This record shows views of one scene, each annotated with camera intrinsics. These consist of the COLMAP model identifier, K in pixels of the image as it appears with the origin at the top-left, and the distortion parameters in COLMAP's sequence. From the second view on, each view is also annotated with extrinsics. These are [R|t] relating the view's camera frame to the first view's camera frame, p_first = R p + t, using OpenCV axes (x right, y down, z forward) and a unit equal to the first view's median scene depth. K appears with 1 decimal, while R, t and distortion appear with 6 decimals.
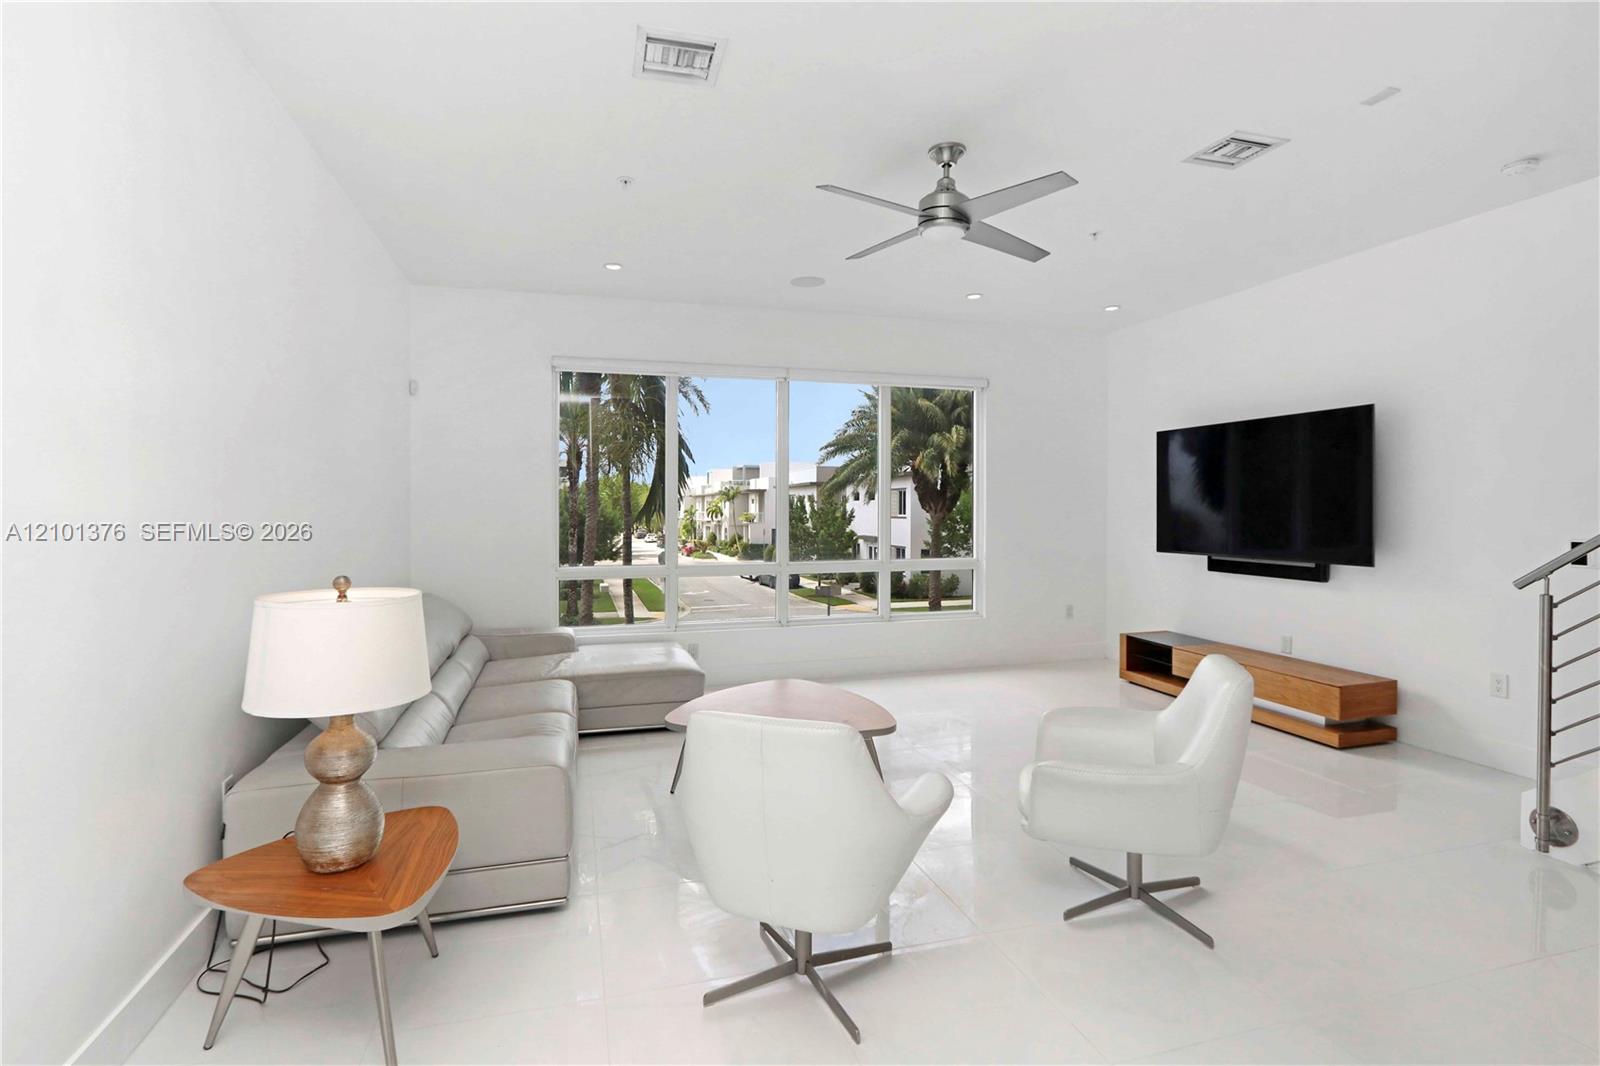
lens RADIAL K [[765.2, 0, 787.5], [0, 765.2, 519.1], [0, 0, 1]] dist [-0.009574, 0.000373]
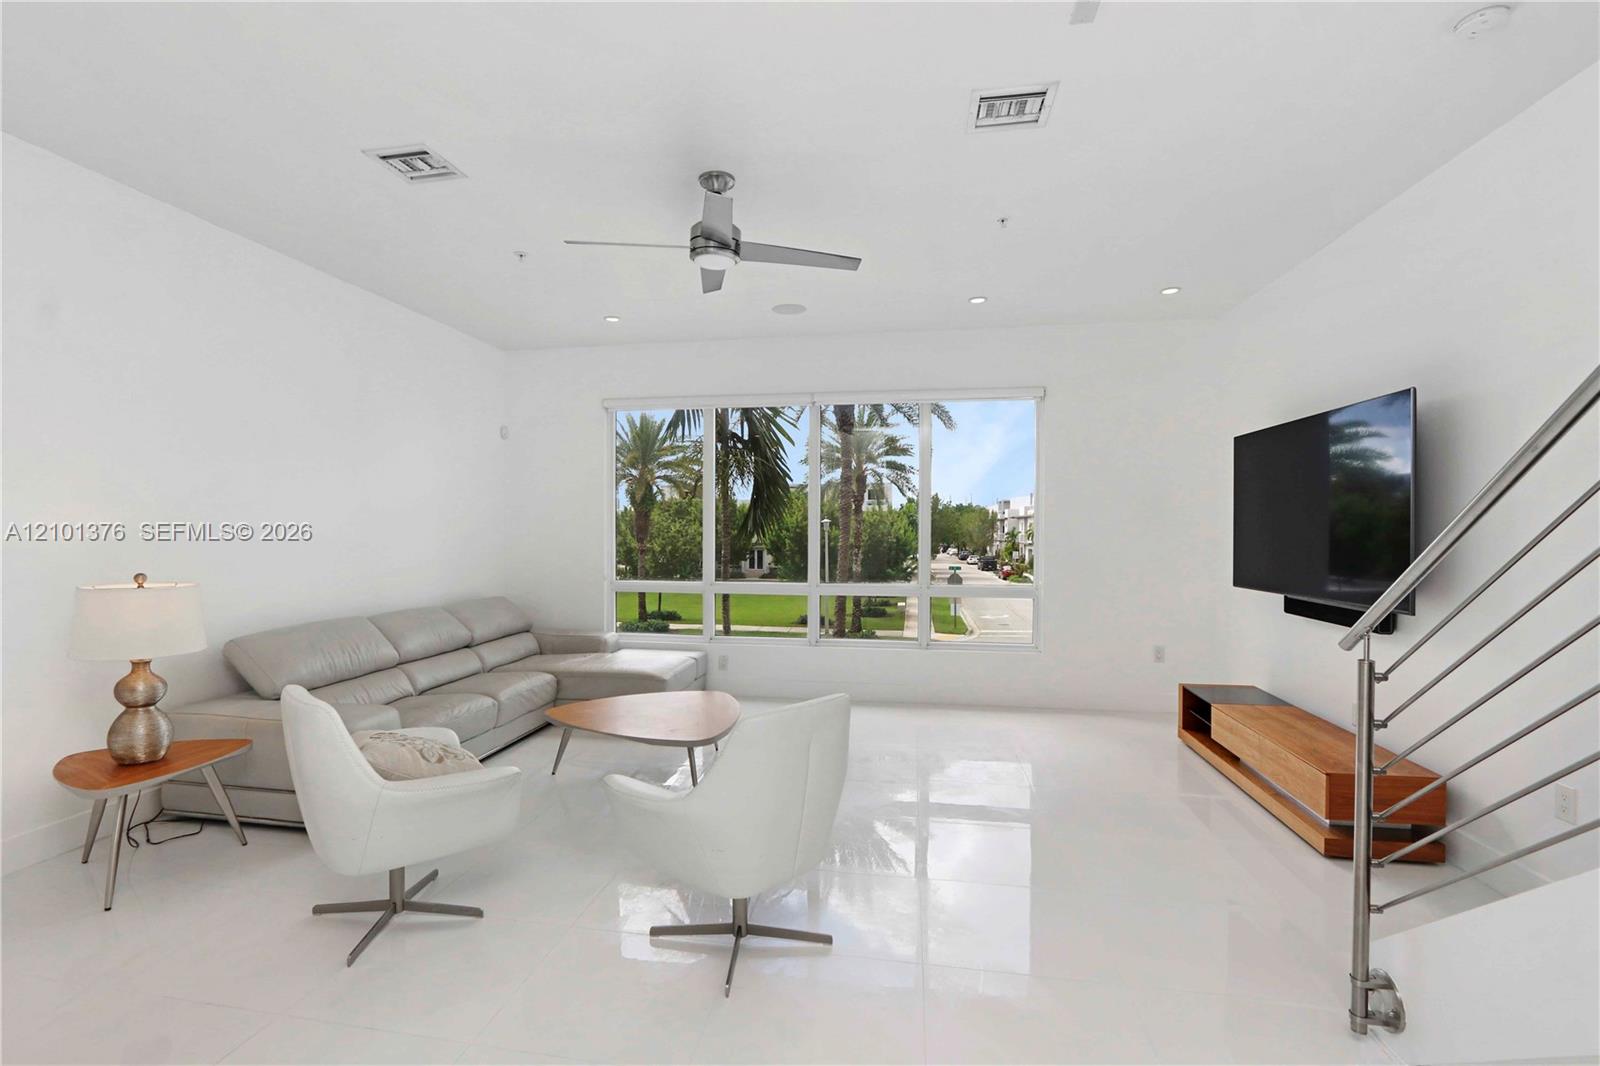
lens RADIAL K [[765.2, 0, 796.9], [0, 765.2, 537.4], [0, 0, 1]] dist [-0.009574, 0.000373]
pose [[0.896573, 0.008563, -0.442812, 0.449920], [-0.010331, 0.999945, -0.001581, -0.002918], [0.442775, 0.005992, 0.896613, 0.079732]]
